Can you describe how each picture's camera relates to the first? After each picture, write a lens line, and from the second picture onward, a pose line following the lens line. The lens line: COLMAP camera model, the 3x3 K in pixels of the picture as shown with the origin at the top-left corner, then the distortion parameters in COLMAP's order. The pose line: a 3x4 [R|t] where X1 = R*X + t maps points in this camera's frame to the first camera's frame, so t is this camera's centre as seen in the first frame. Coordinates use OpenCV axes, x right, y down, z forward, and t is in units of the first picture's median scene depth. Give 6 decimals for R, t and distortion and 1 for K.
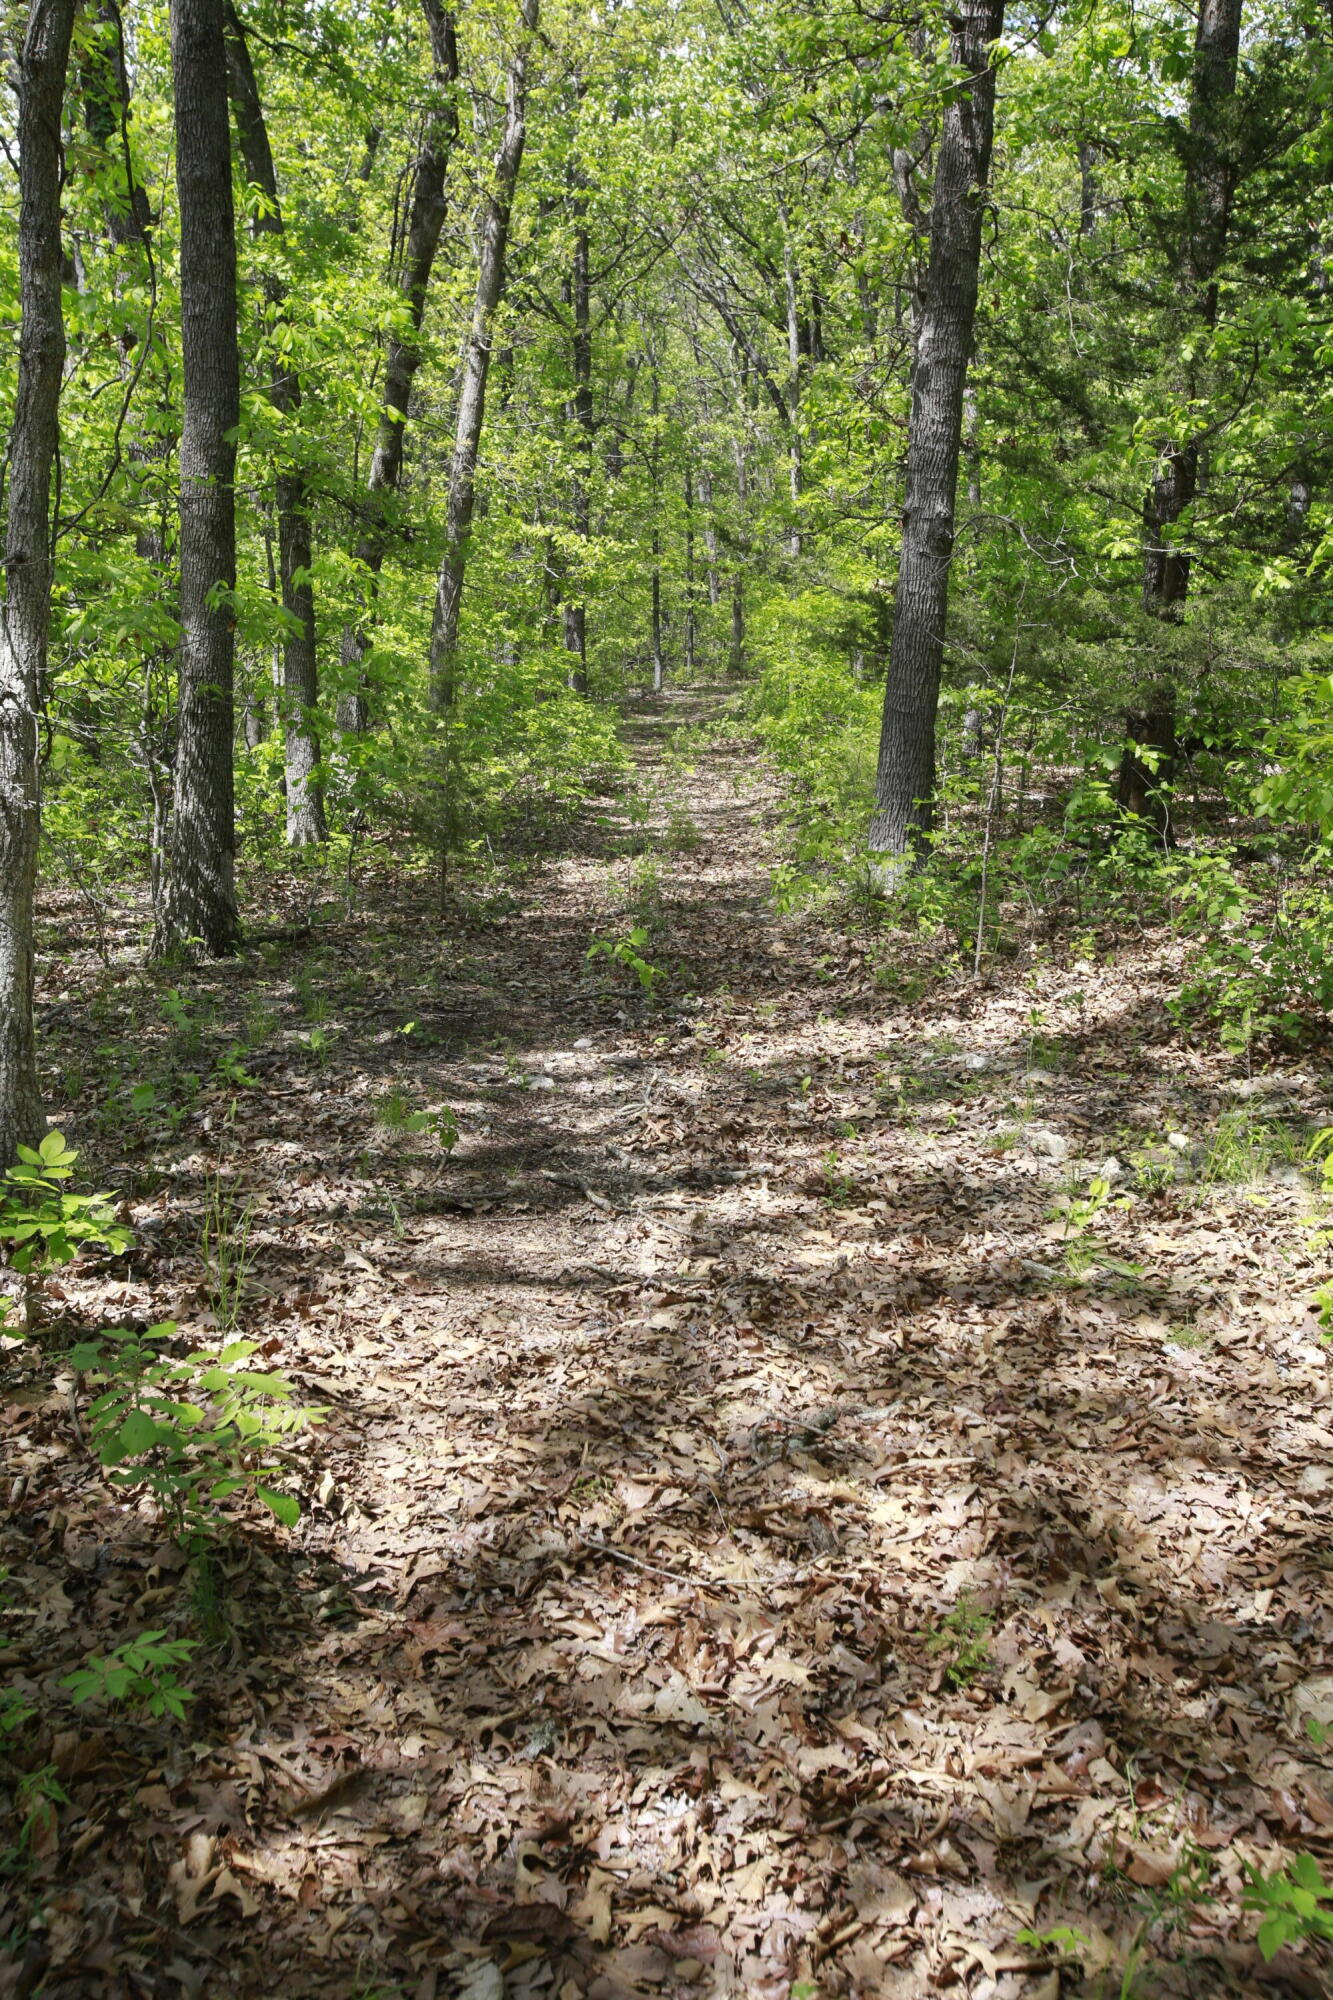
lens RADIAL K [[1907.9, 0, 696.5], [0, 1907.9, 1018.0], [0, 0, 1]] dist [-0.032625, 0.167613]
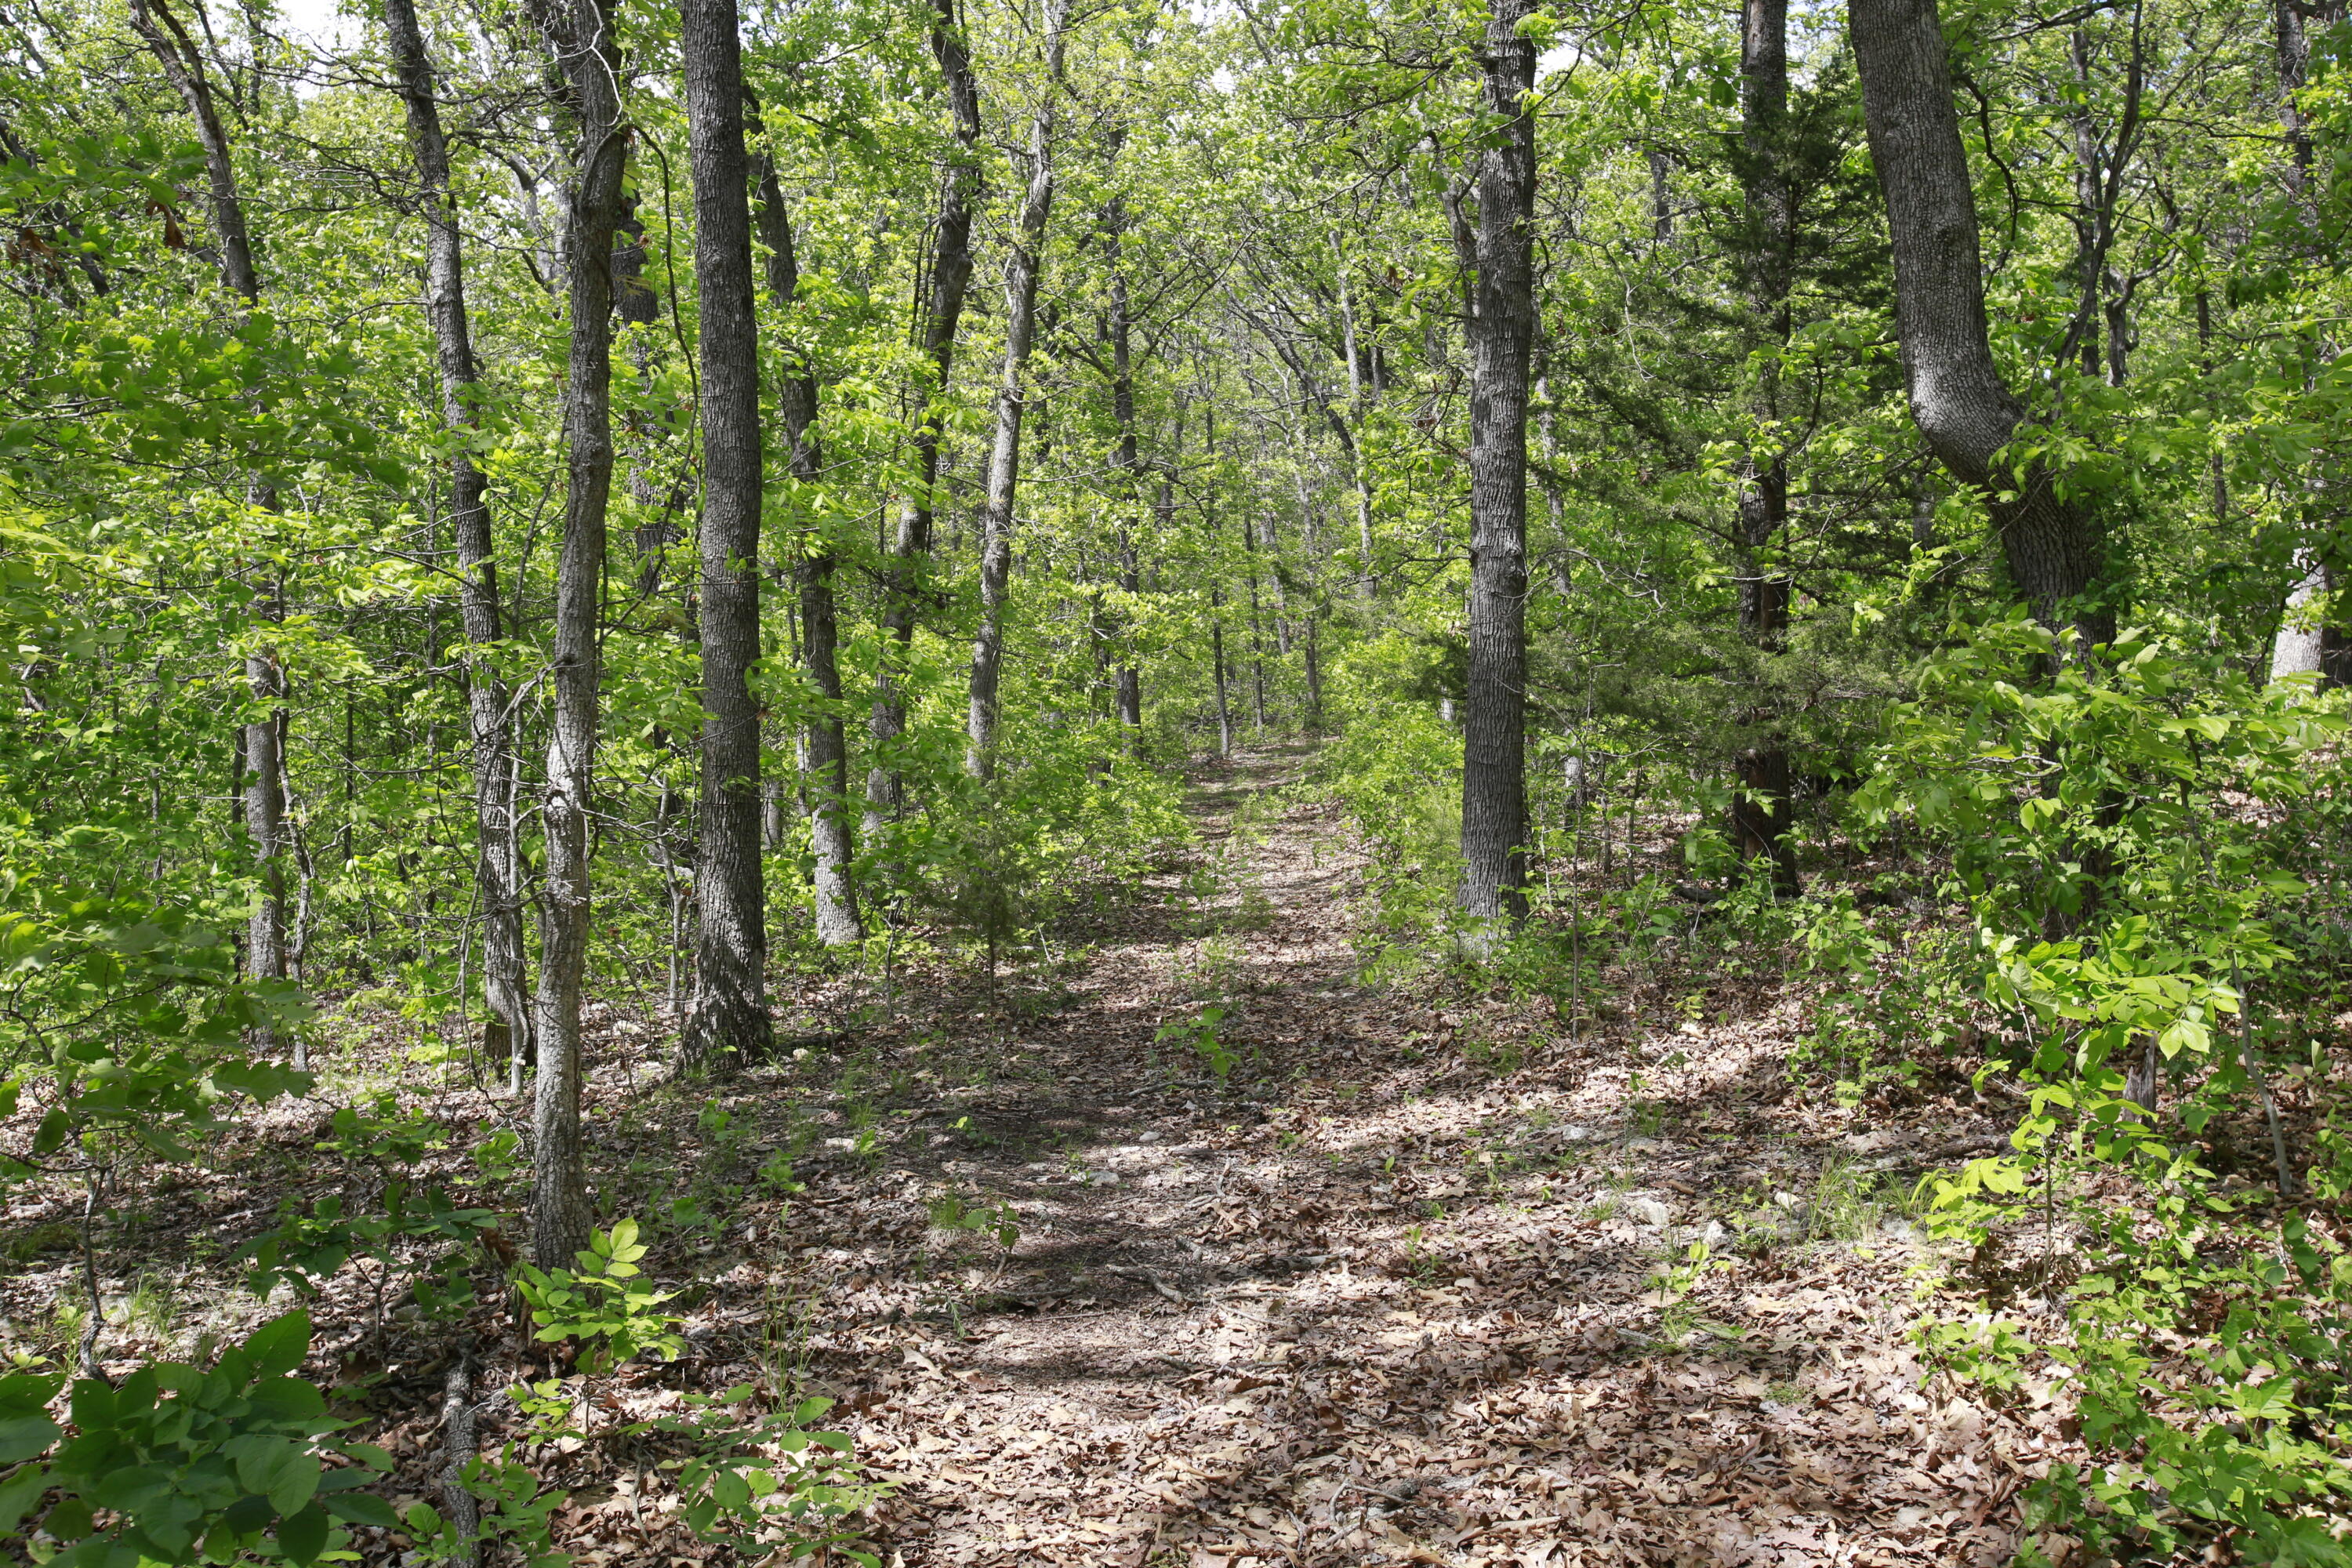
lens RADIAL K [[2317.8, 0, 1176.0], [0, 2317.8, 784.0], [0, 0, 1]] dist [0.012682, 0.007823]
pose [[0.997549, -0.052070, -0.046741, 0.019231], [0.044090, 0.986462, -0.157950, 0.030319], [0.054333, 0.155502, 0.986340, -0.172224]]
